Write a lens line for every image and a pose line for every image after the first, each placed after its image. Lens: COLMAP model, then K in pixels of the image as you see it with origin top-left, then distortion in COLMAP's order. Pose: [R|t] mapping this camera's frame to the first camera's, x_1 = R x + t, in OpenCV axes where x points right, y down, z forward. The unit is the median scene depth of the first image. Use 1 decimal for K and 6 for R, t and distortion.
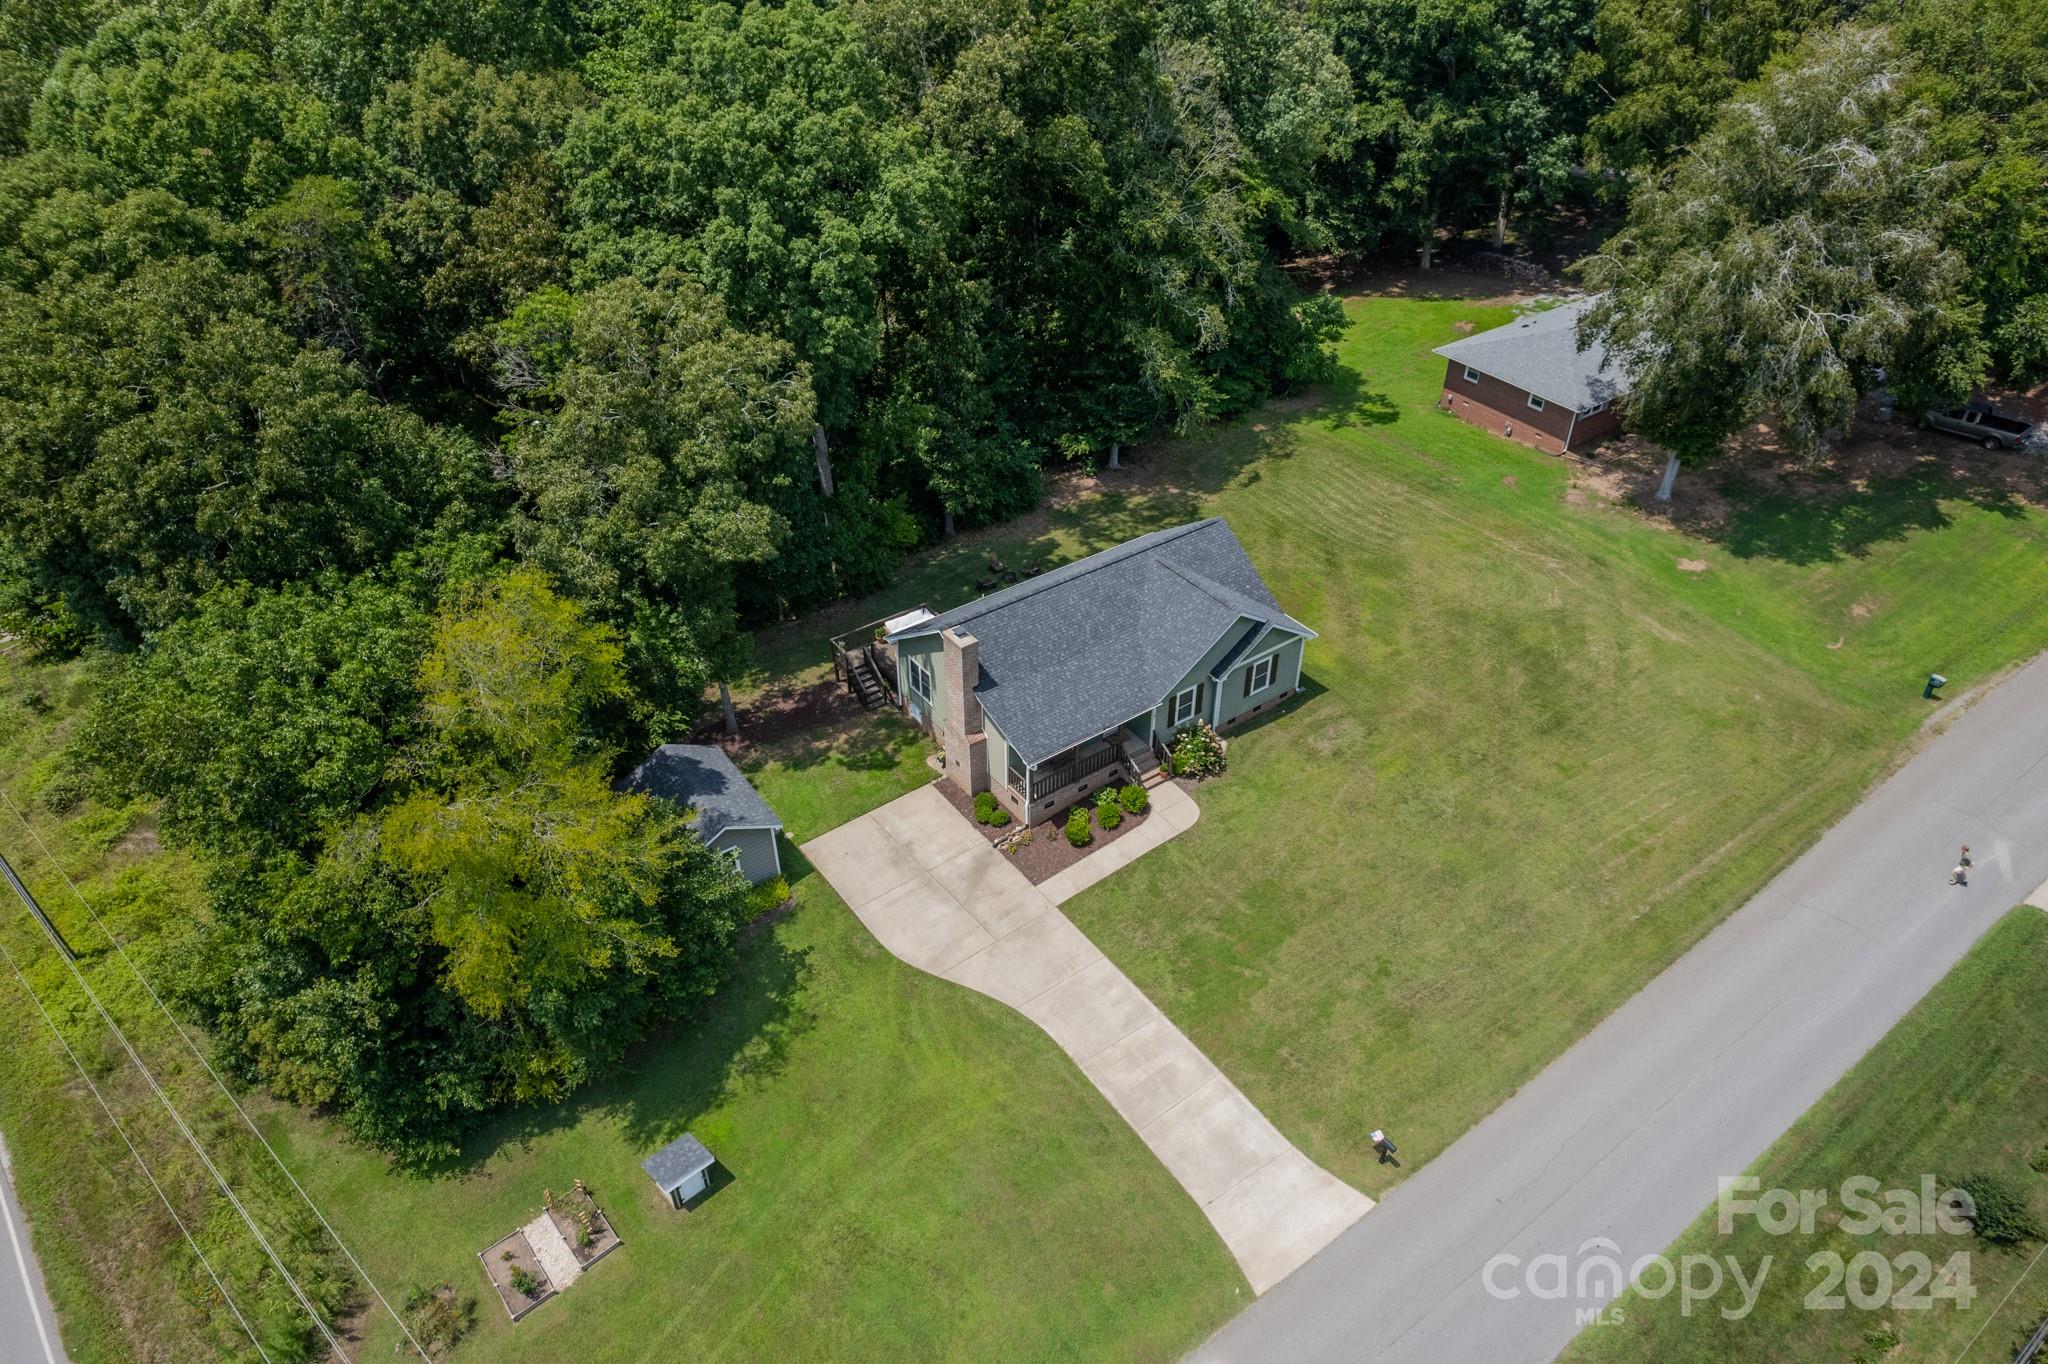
lens RADIAL K [[1315.1, 0, 1024.0], [0, 1315.1, 682.0], [0, 0, 1]] dist [-0.081273, 0.064586]
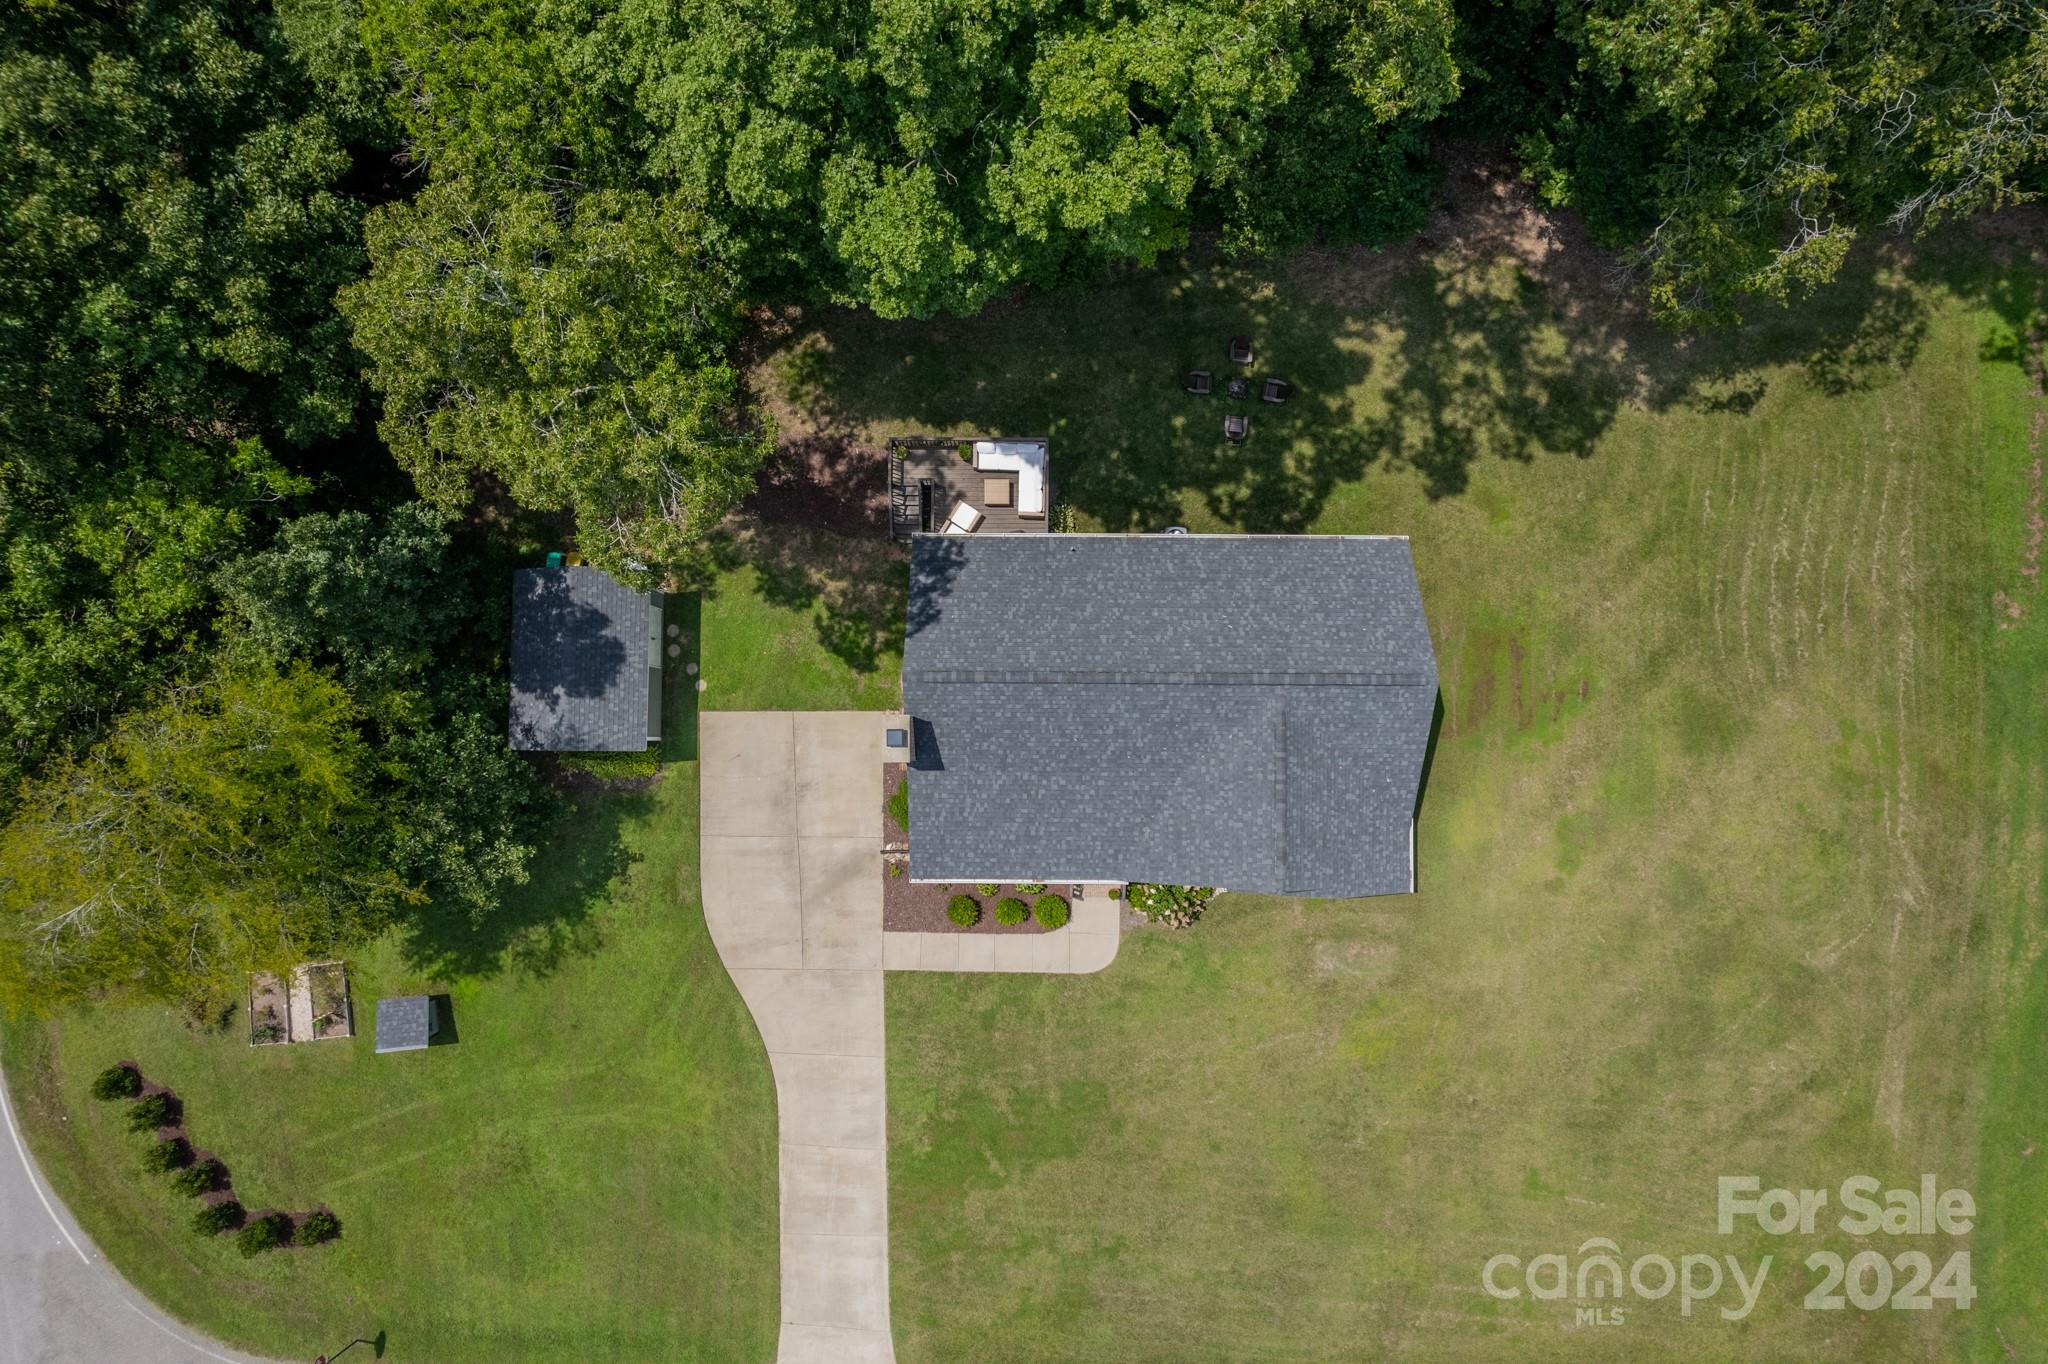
lens RADIAL K [[1315.1, 0, 1024.0], [0, 1315.1, 682.0], [0, 0, 1]] dist [-0.081273, 0.064586]
pose [[0.807002, 0.589906, -0.027551, 0.010007], [-0.350666, 0.516212, 0.781382, -0.650241], [0.475164, -0.620916, 0.623444, 0.609158]]
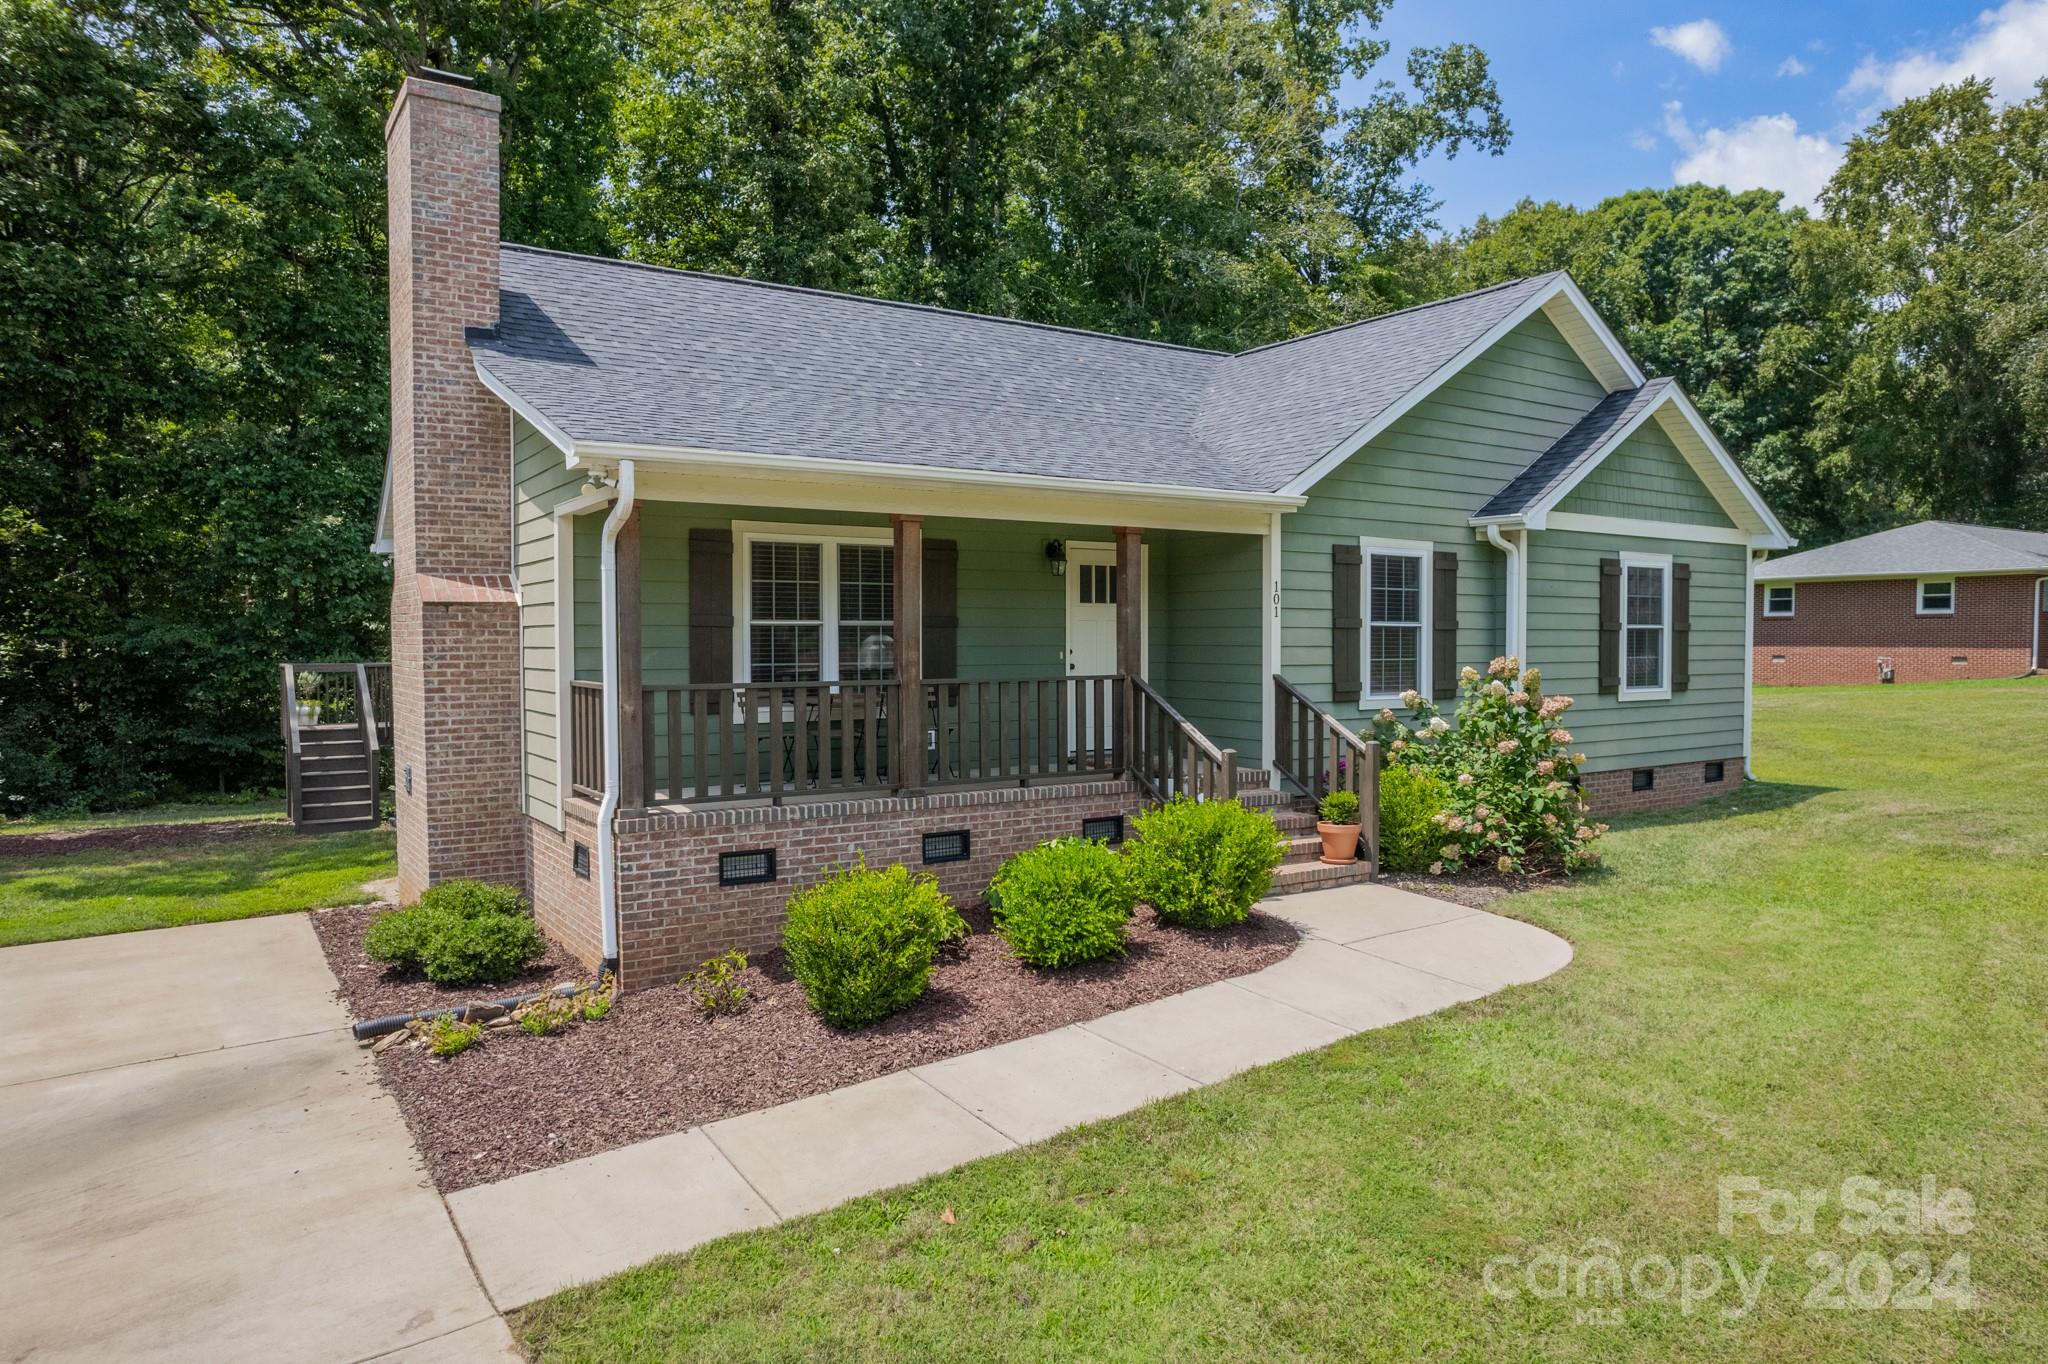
lens RADIAL K [[1315.1, 0, 1024.0], [0, 1315.1, 682.0], [0, 0, 1]] dist [-0.081273, 0.064586]
pose [[0.998978, -0.000746, -0.045192, 0.070145], [-0.025288, 0.819492, -0.572533, 0.186489], [0.037461, 0.573091, 0.818635, 0.881643]]
